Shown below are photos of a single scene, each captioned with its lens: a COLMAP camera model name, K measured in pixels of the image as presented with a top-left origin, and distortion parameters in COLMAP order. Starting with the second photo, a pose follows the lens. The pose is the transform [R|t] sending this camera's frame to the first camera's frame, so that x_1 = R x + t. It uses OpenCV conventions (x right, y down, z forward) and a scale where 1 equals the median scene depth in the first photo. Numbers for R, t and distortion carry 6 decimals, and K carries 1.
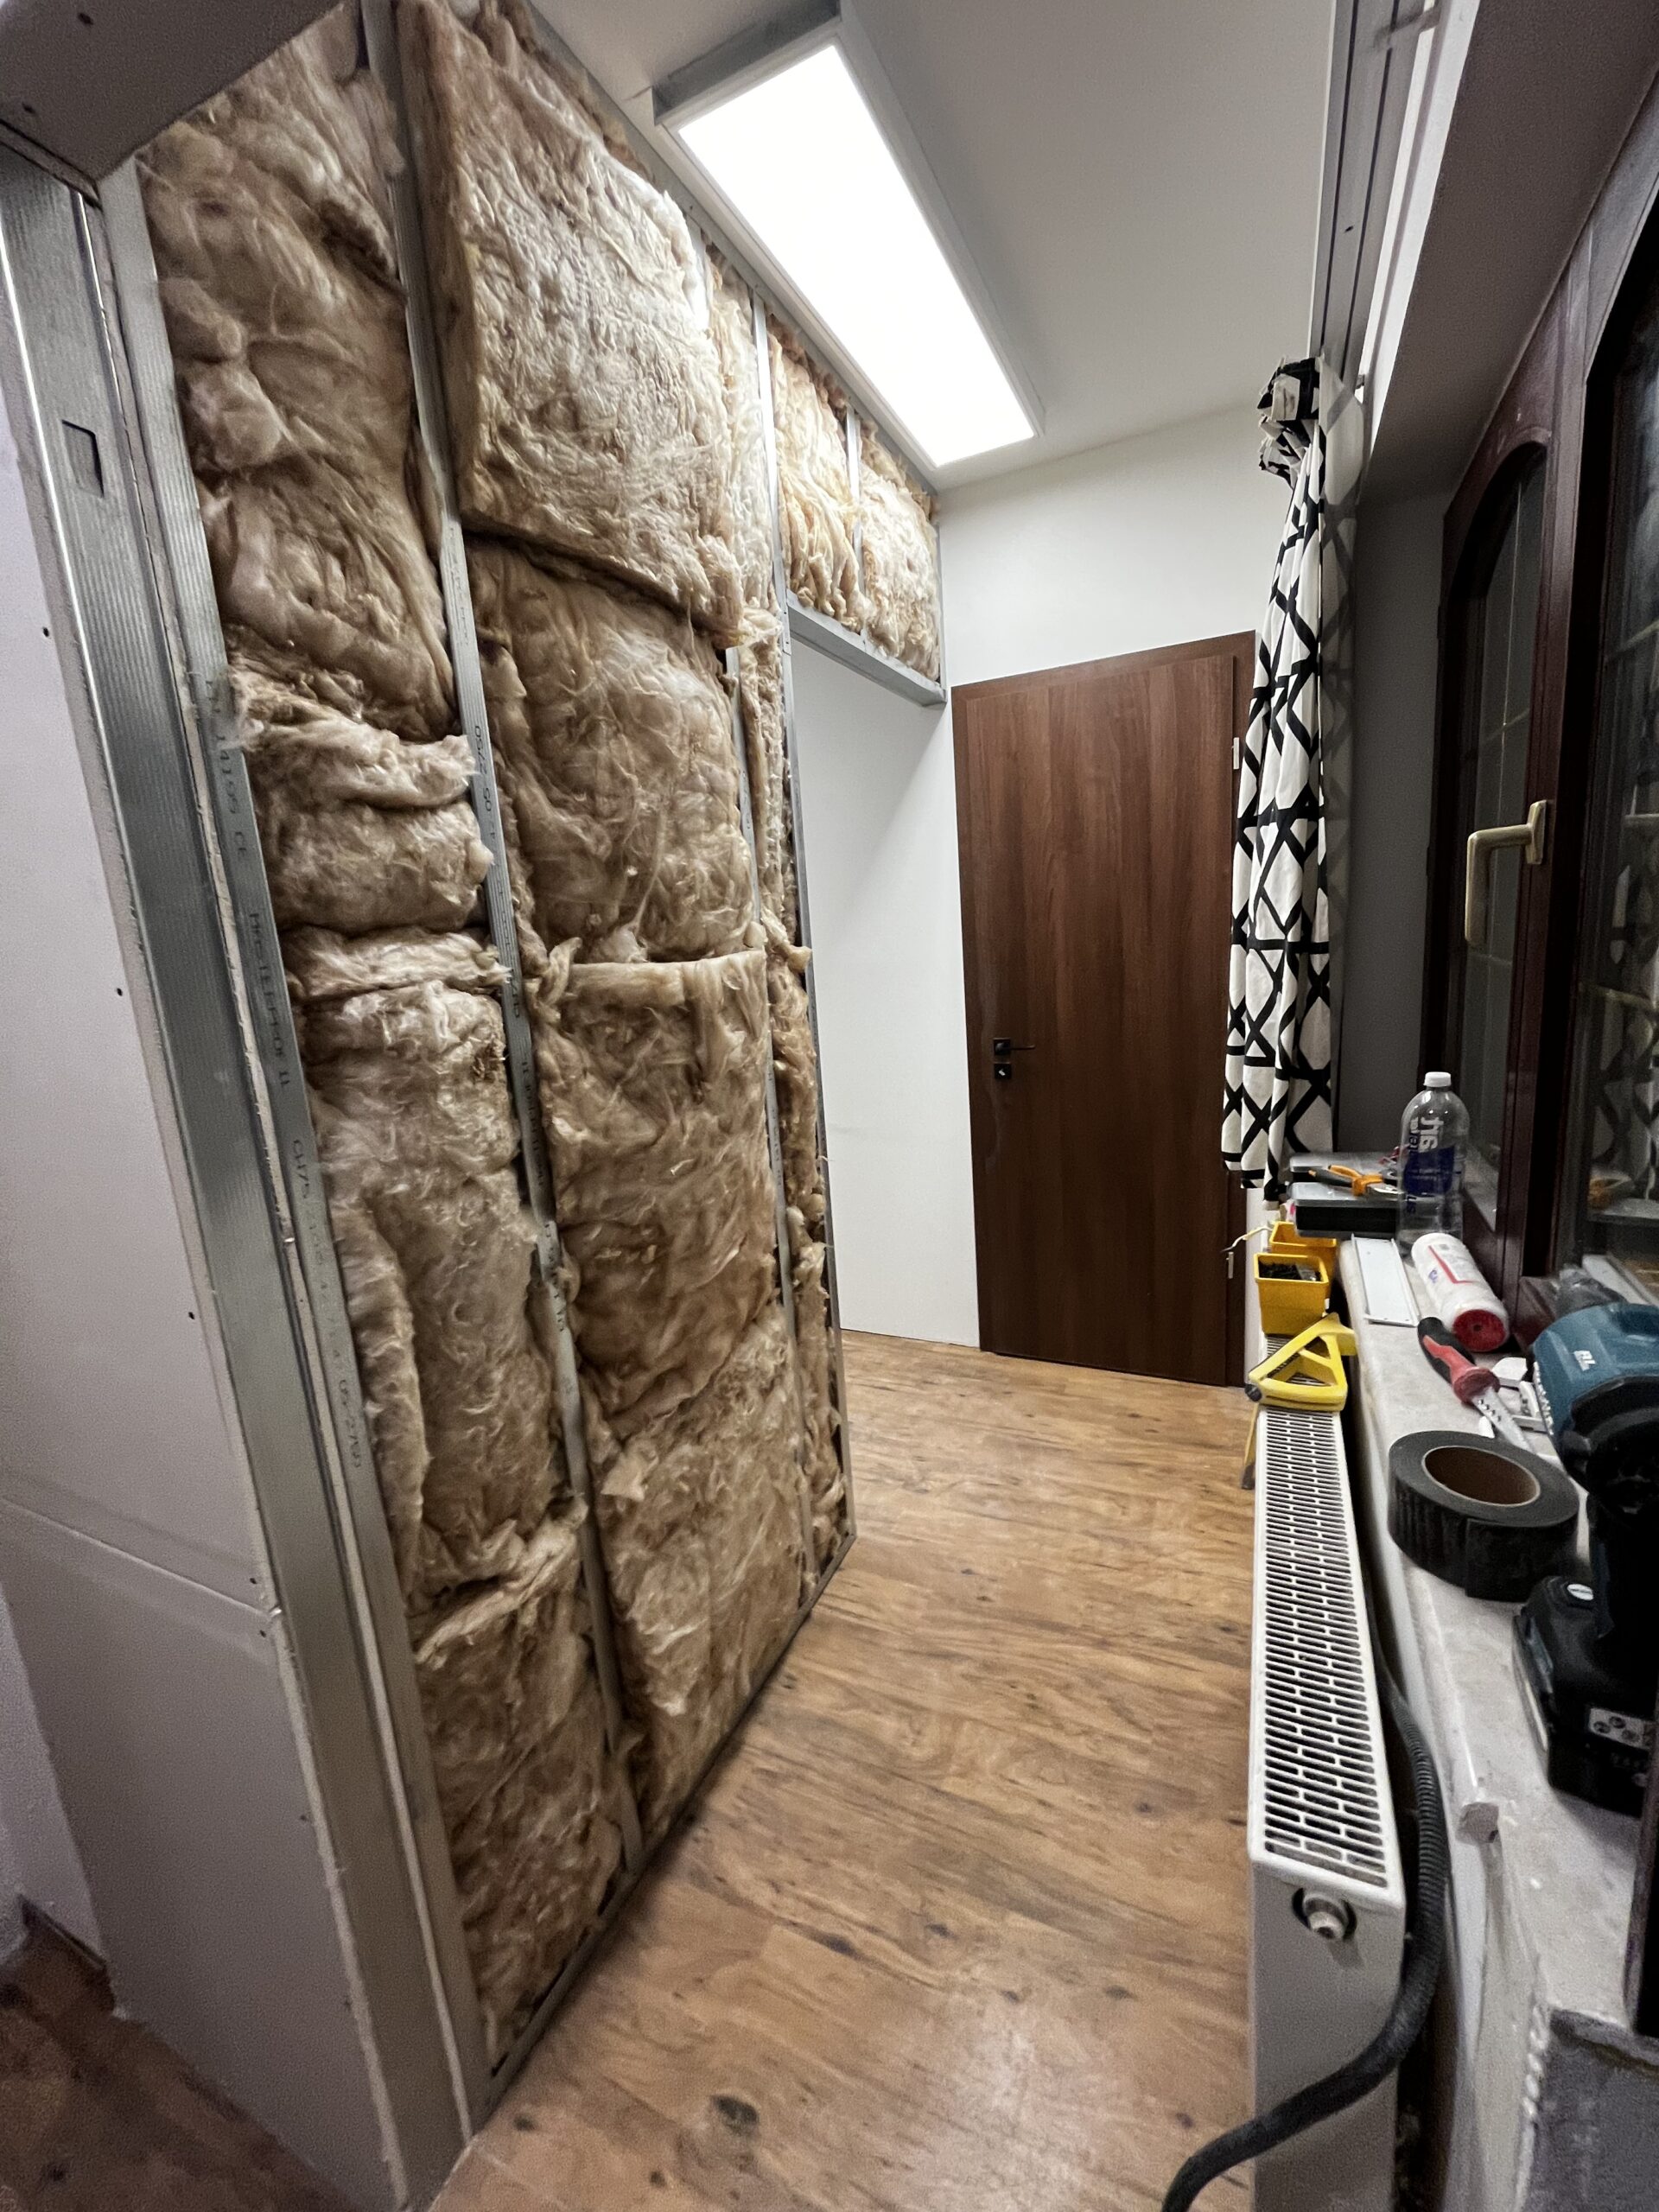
lens RADIAL K [[898.4, 0, 838.0], [0, 898.4, 1092.3], [0, 0, 1]] dist [-0.000332, -0.000113]
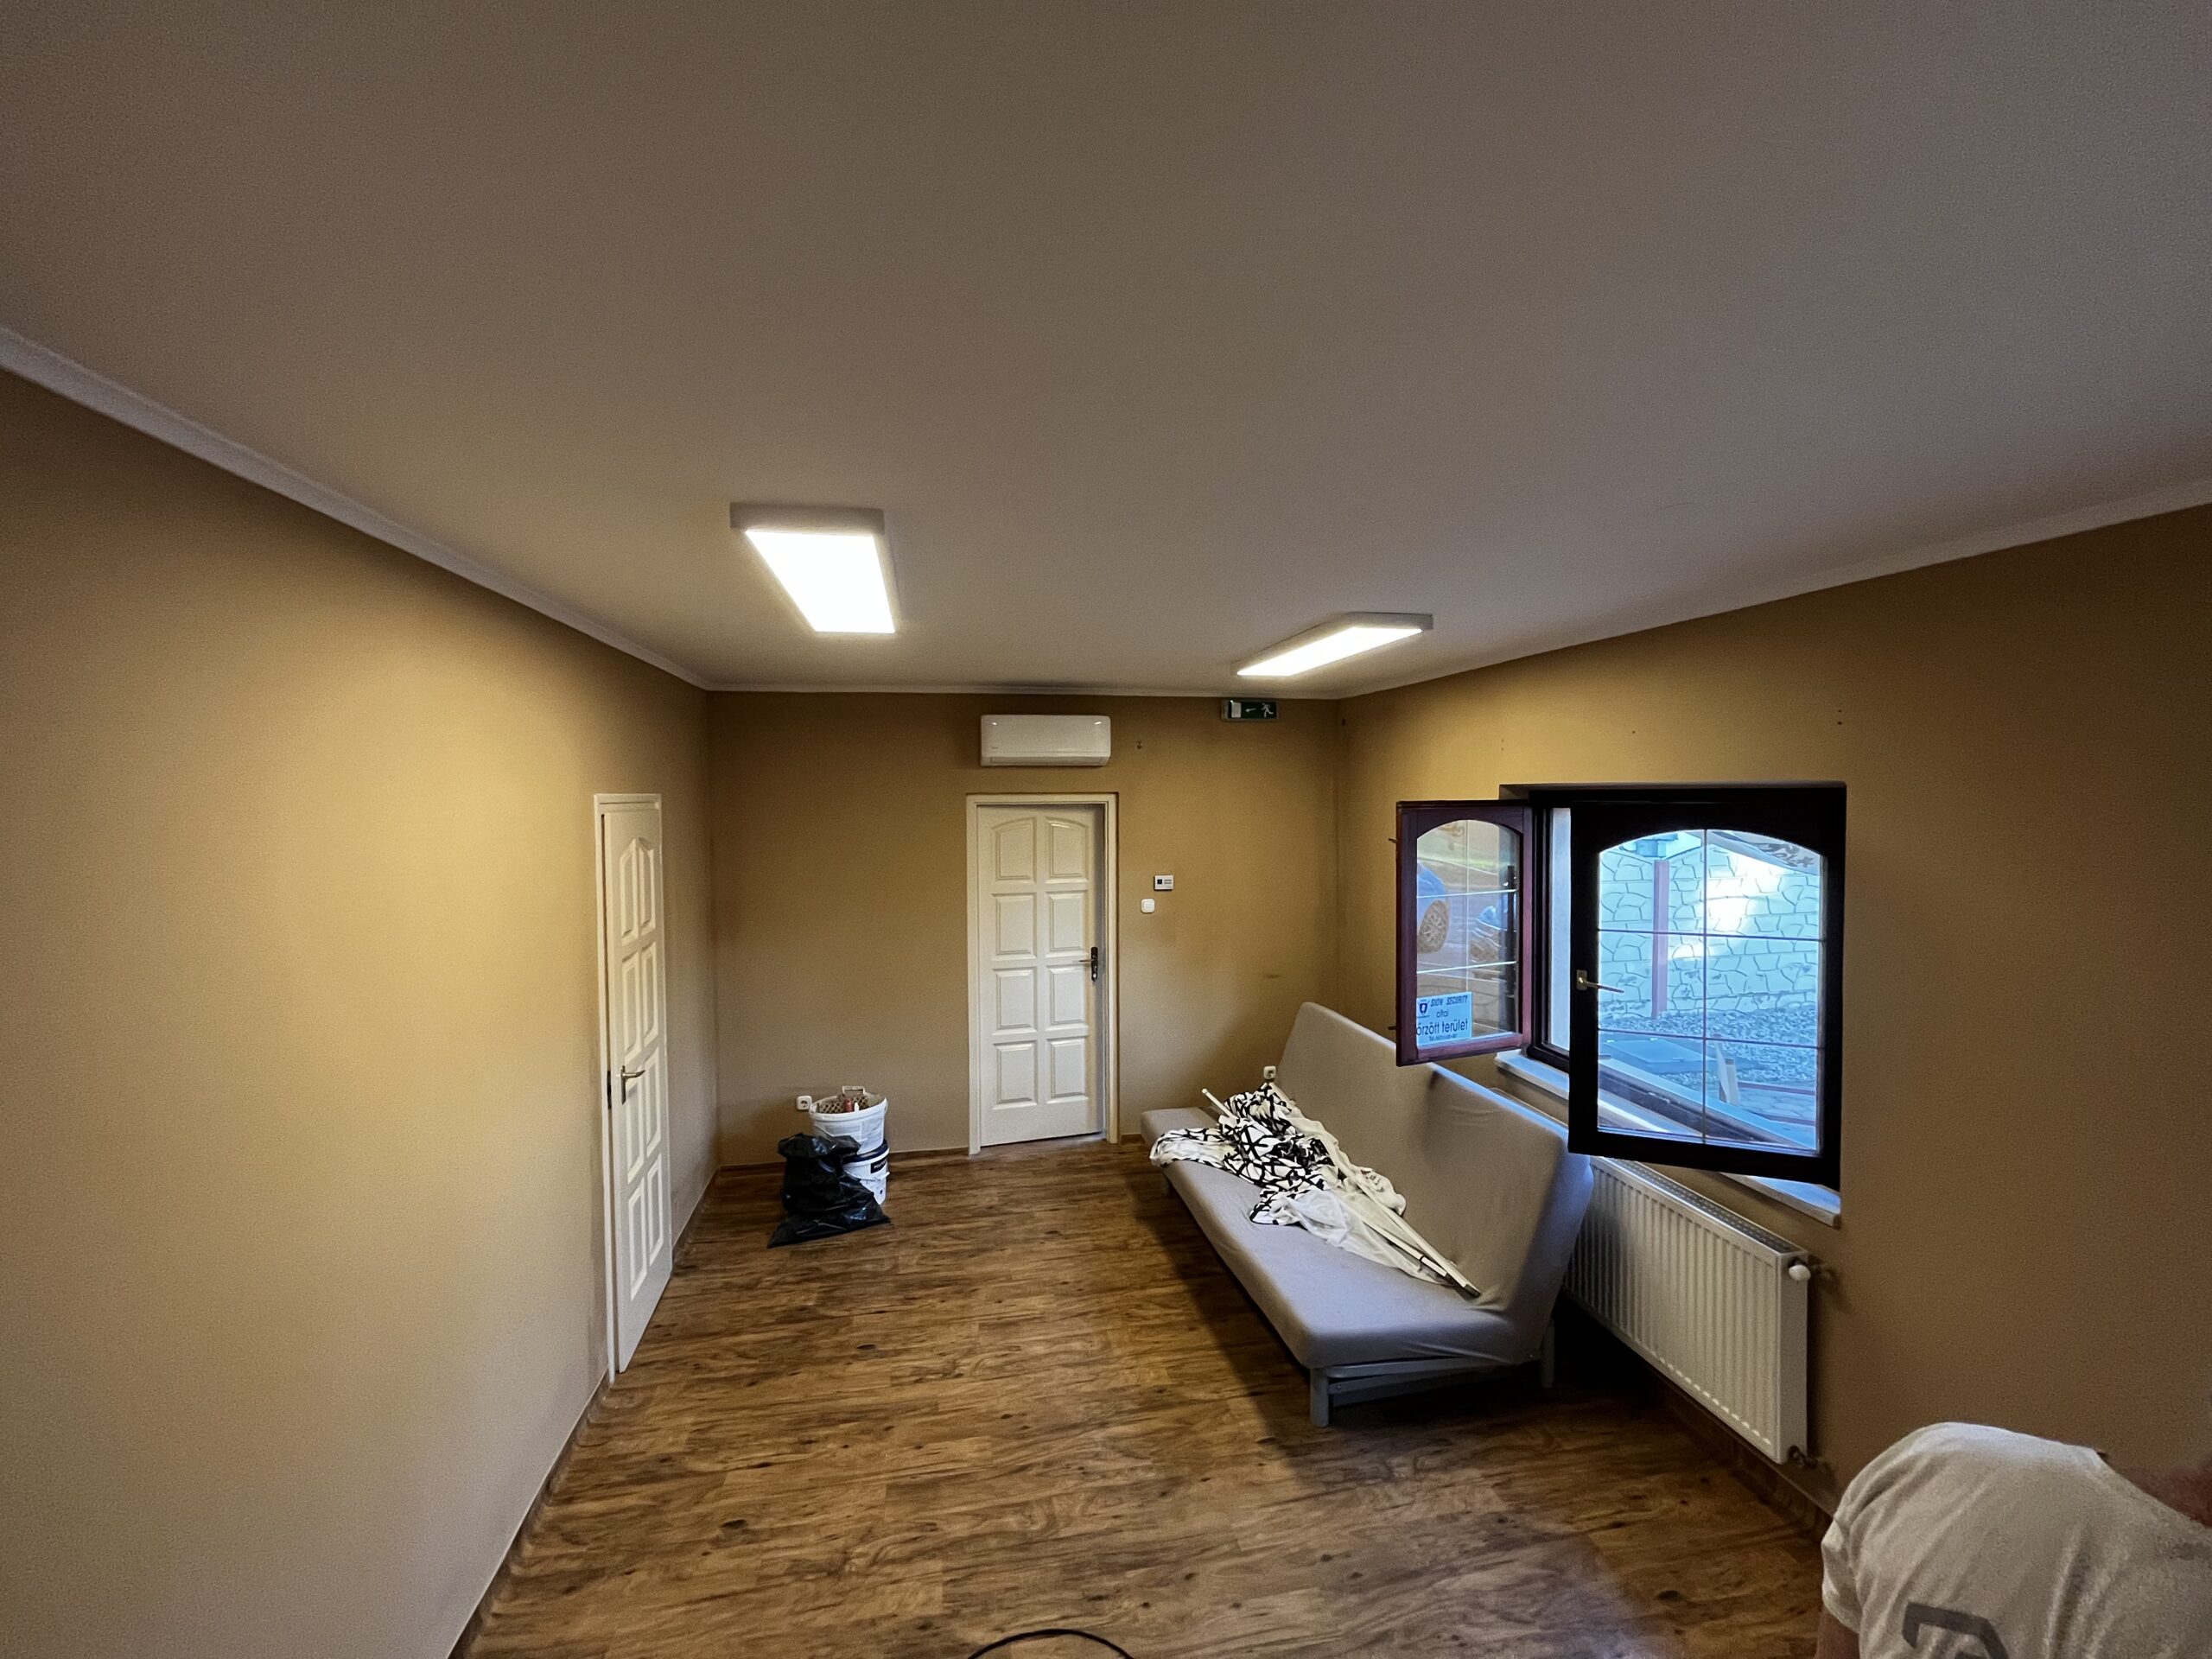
lens RADIAL K [[892.2, 0, 1105.8], [0, 892.2, 831.5], [0, 0, 1]] dist [-0.000554, -0.000006]
pose [[0.802681, 0.046366, 0.594604, -0.808897], [0.064977, 0.984241, -0.164464, -0.200173], [-0.592858, 0.170648, 0.787019, -0.515622]]
